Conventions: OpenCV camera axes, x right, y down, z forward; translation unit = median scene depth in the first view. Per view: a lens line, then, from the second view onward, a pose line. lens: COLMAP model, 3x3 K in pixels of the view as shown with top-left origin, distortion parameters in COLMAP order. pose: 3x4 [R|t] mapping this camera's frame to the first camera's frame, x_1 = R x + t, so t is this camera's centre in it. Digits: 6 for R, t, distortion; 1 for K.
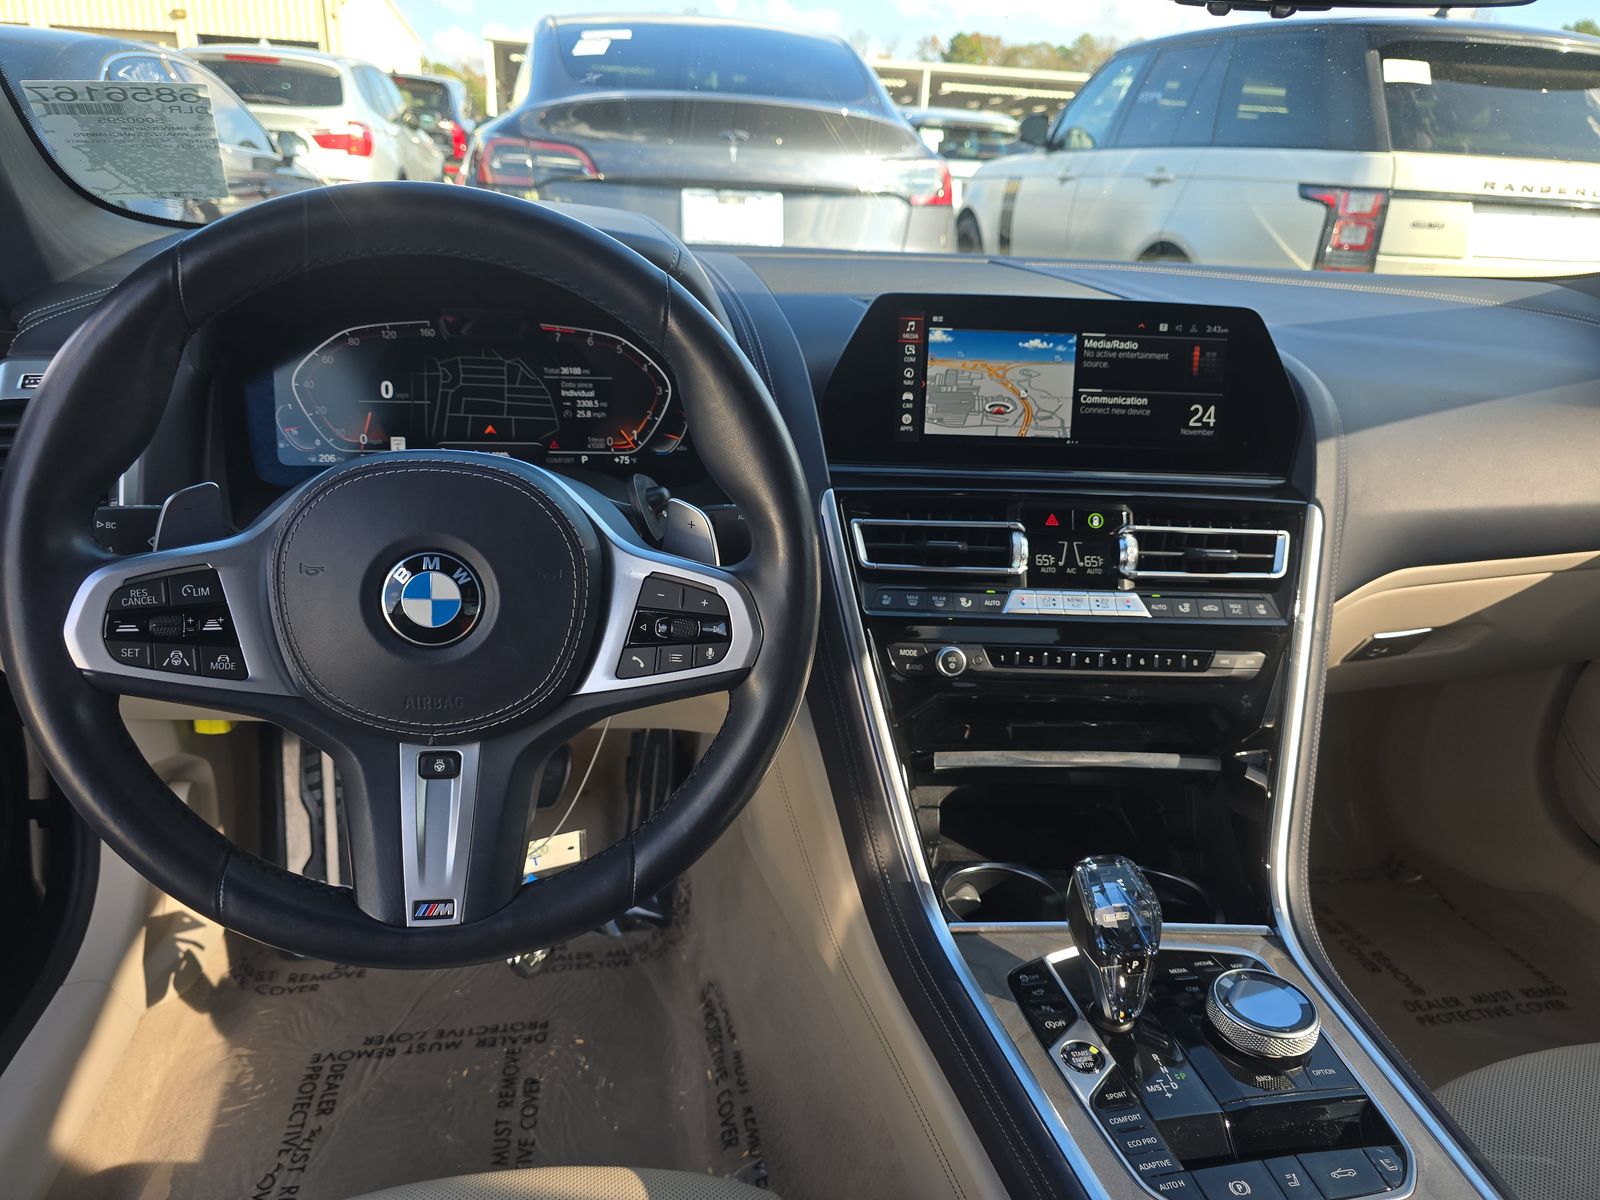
lens RADIAL K [[1100.0, 0, 823.9], [0, 1100.0, 600.5], [0, 0, 1]] dist [0.036005, -0.047579]
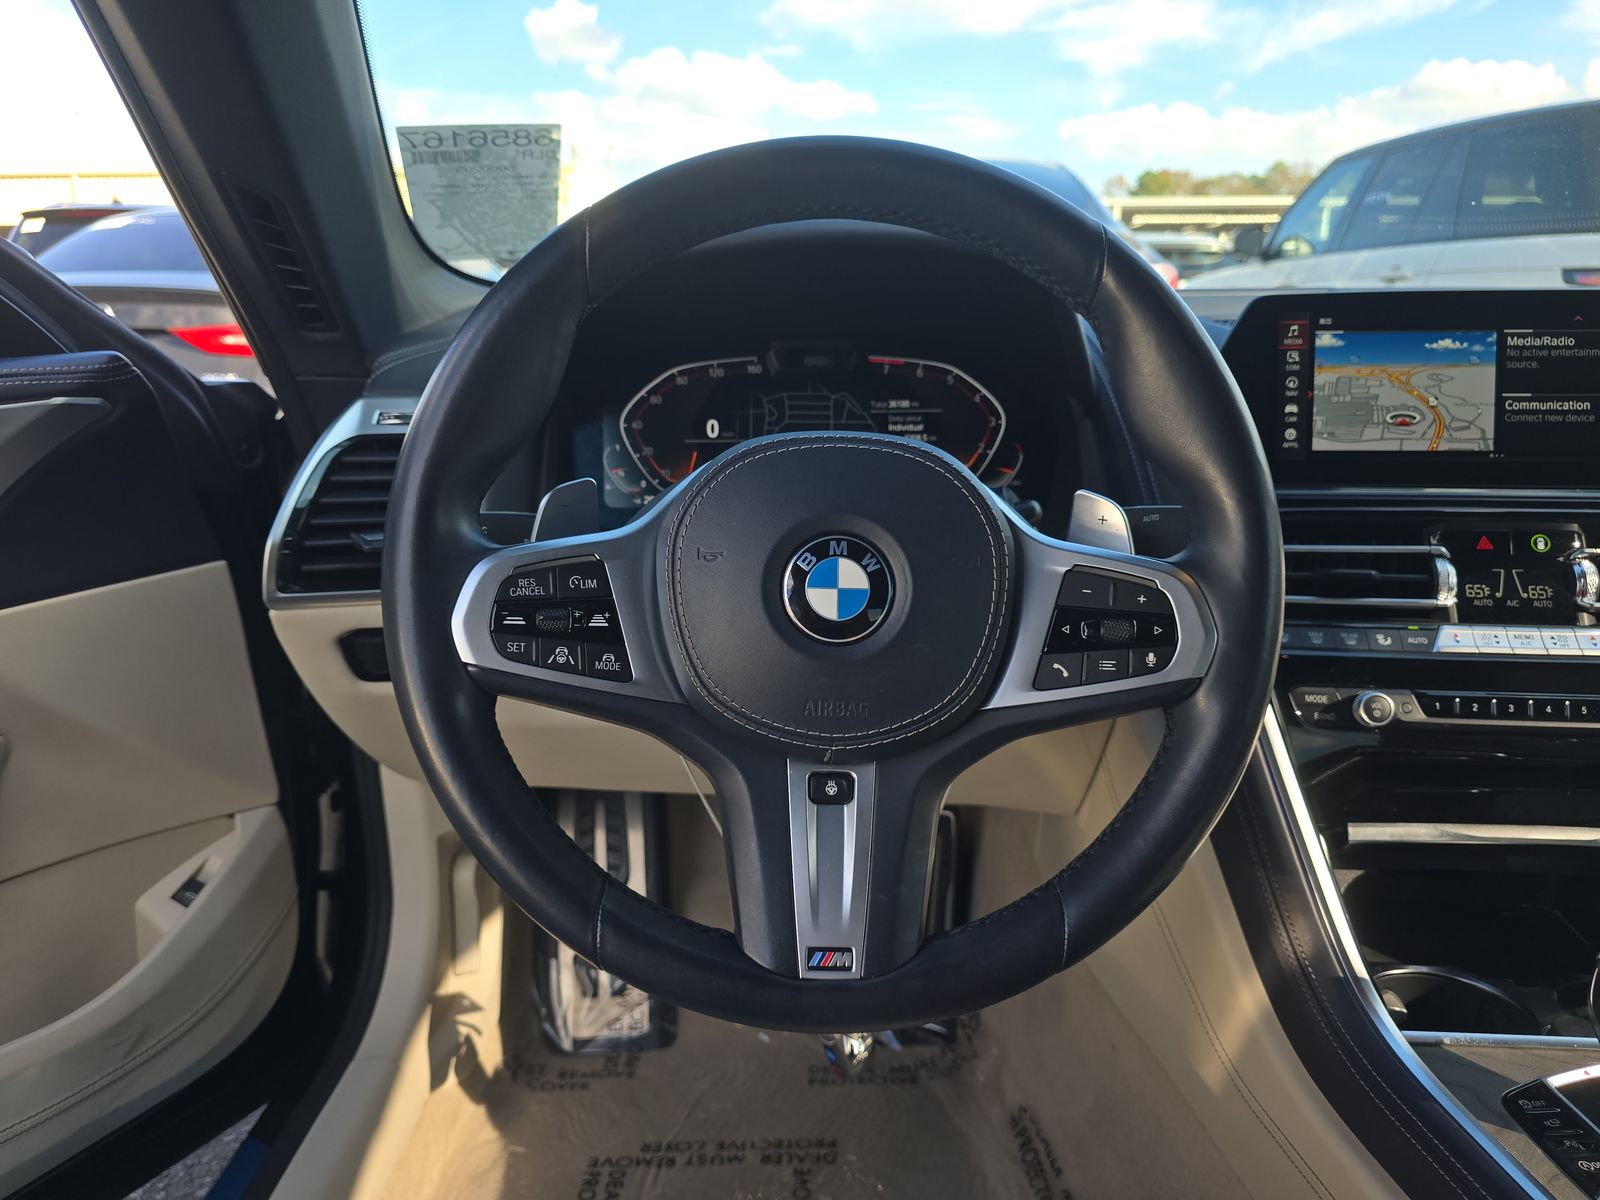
lens RADIAL K [[1100.0, 0, 823.9], [0, 1100.0, 600.5], [0, 0, 1]] dist [0.036005, -0.047579]
pose [[0.985796, -0.010639, -0.167608, -0.143201], [-0.009352, 0.992966, -0.118032, 0.072254], [0.167685, 0.117923, 0.978762, 0.096018]]
